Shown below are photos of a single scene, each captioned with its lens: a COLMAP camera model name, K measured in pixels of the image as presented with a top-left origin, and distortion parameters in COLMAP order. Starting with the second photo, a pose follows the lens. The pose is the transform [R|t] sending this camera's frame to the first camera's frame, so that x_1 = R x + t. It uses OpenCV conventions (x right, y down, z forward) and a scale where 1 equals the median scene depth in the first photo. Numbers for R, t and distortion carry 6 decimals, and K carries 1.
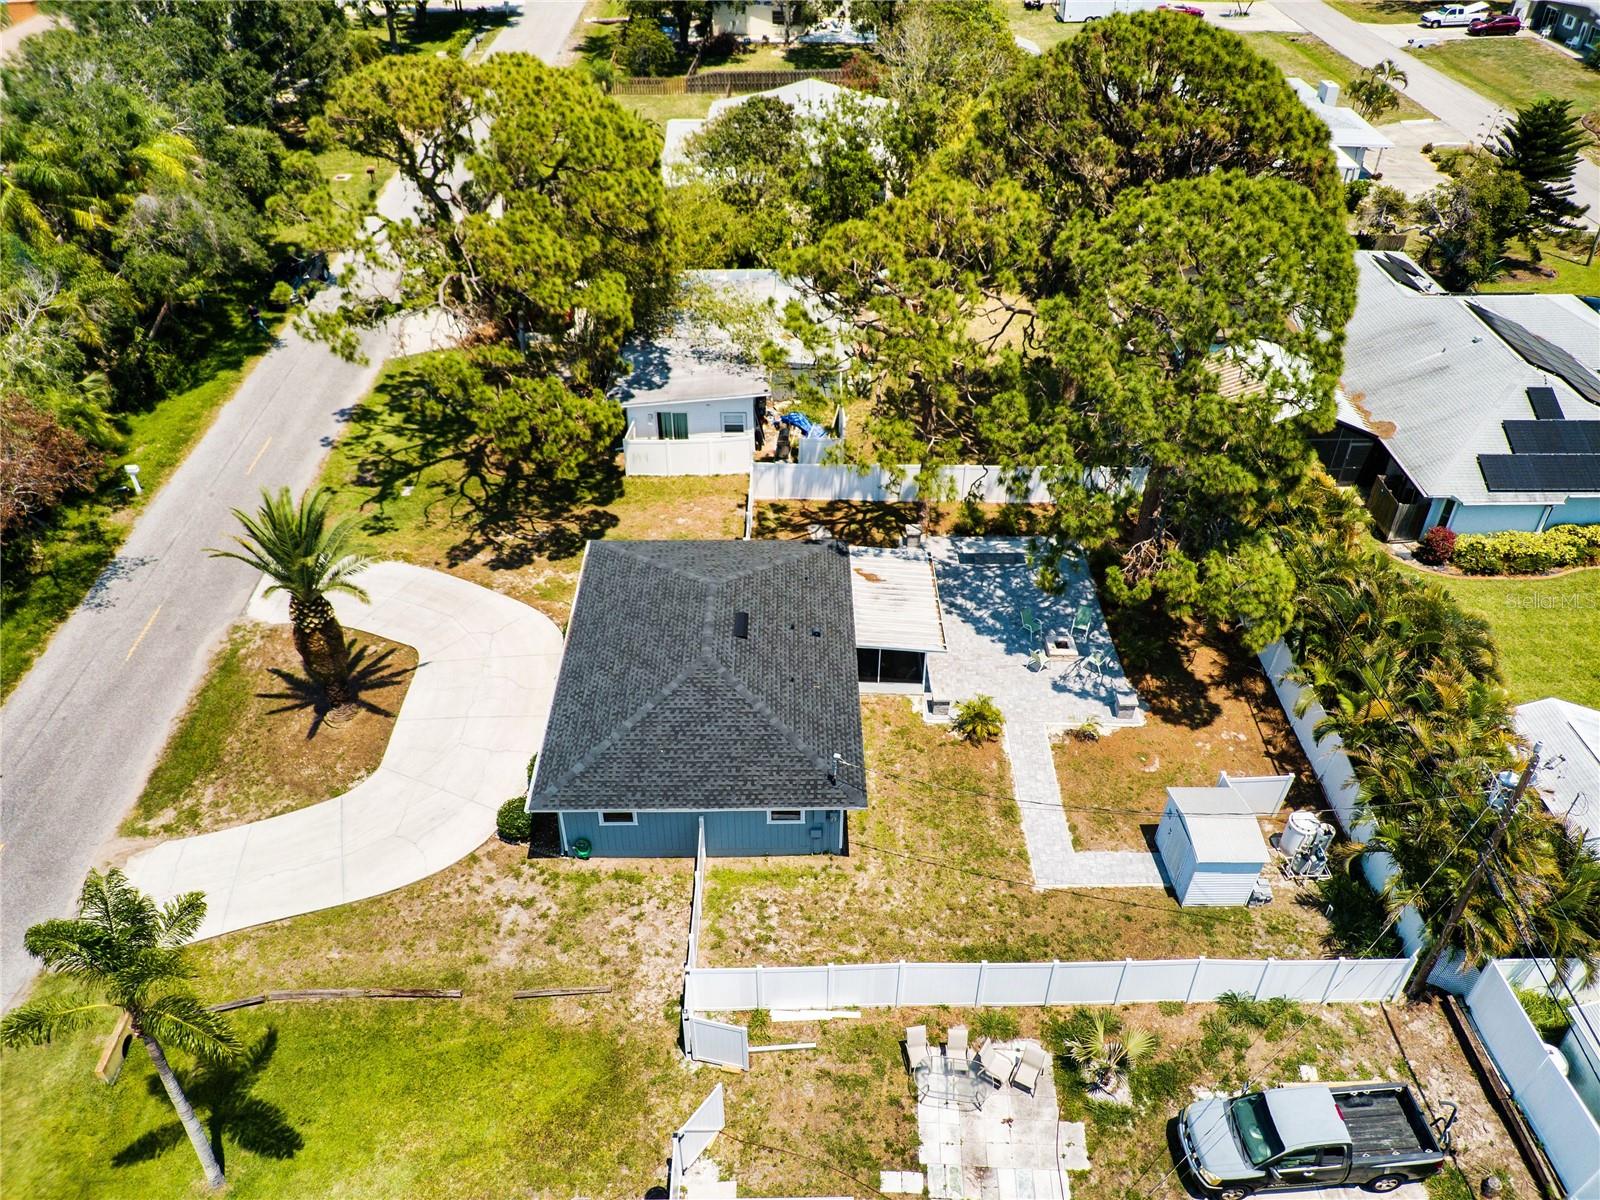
lens RADIAL K [[1214.5, 0, 800.0], [0, 1214.5, 600.0], [0, 0, 1]] dist [0.090657, -0.187220]
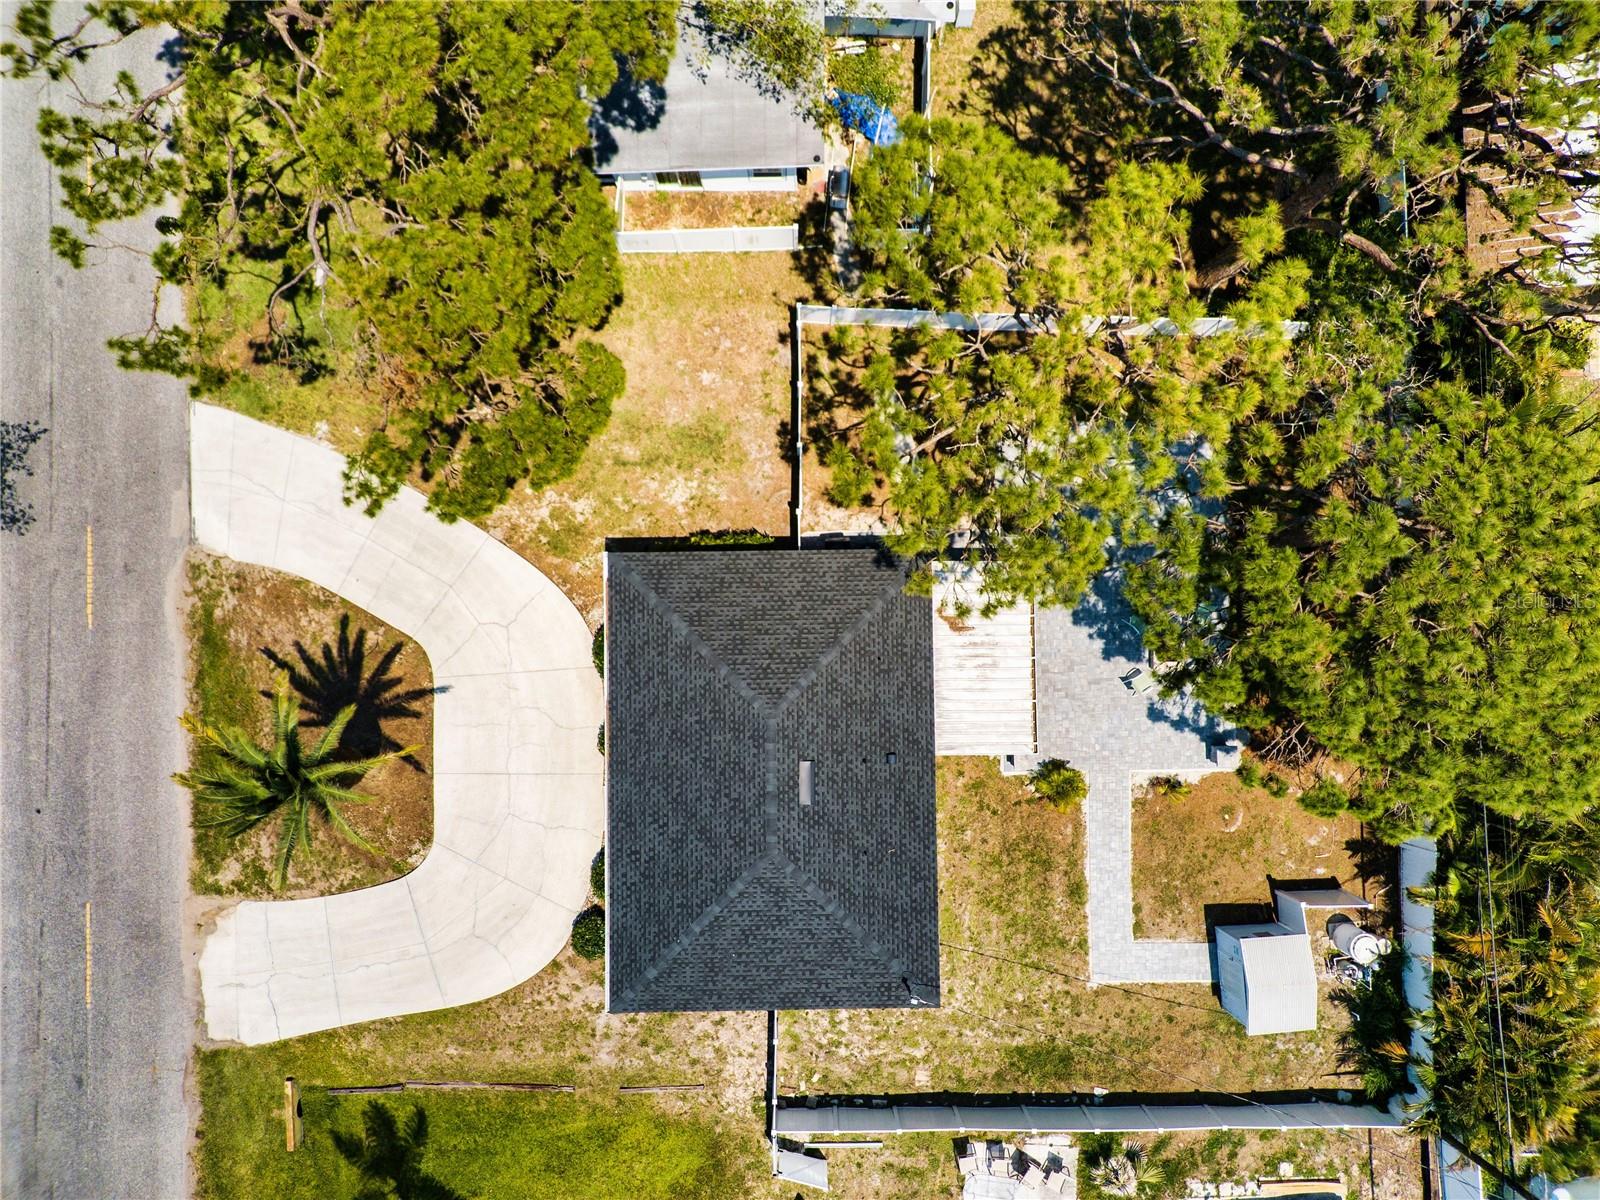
lens RADIAL K [[1214.5, 0, 800.0], [0, 1214.5, 600.0], [0, 0, 1]] dist [0.090657, -0.187220]
pose [[0.999982, -0.005613, -0.002279, -0.054921], [0.005302, 0.629012, 0.777377, -0.804693], [-0.002930, -0.777375, 0.629031, 0.590025]]
